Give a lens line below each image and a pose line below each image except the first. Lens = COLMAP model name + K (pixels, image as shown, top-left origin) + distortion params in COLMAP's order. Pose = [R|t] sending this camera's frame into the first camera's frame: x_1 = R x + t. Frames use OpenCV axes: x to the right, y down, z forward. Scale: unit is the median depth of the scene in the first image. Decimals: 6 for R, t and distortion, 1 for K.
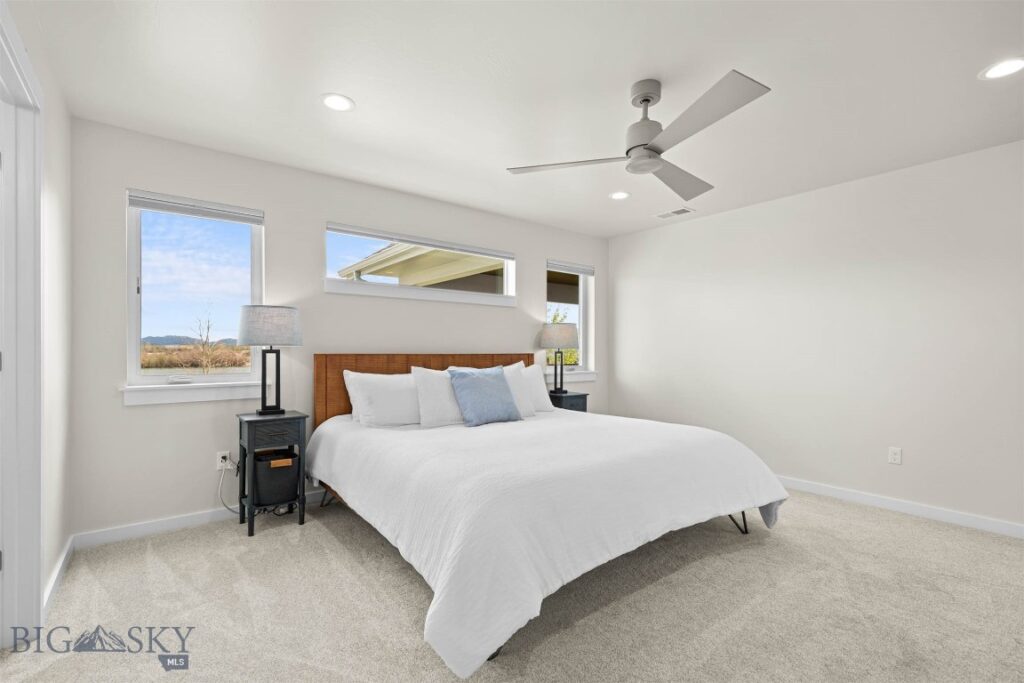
lens RADIAL K [[462.4, 0, 513.7], [0, 462.4, 351.6], [0, 0, 1]] dist [0.002215, 0.000012]
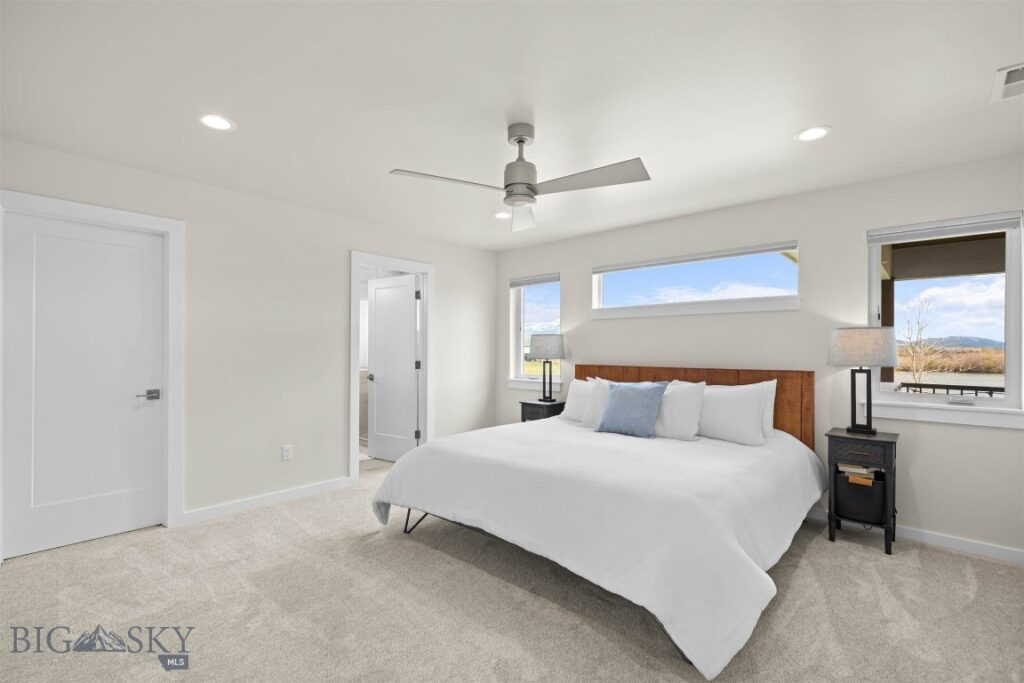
lens RADIAL K [[462.4, 0, 513.7], [0, 462.4, 351.6], [0, 0, 1]] dist [0.002215, 0.000012]
pose [[0.176768, 0.001455, -0.984251, 0.953001], [-0.006575, 0.999978, 0.000297, -0.034022], [0.984231, 0.006419, 0.176774, 0.560314]]
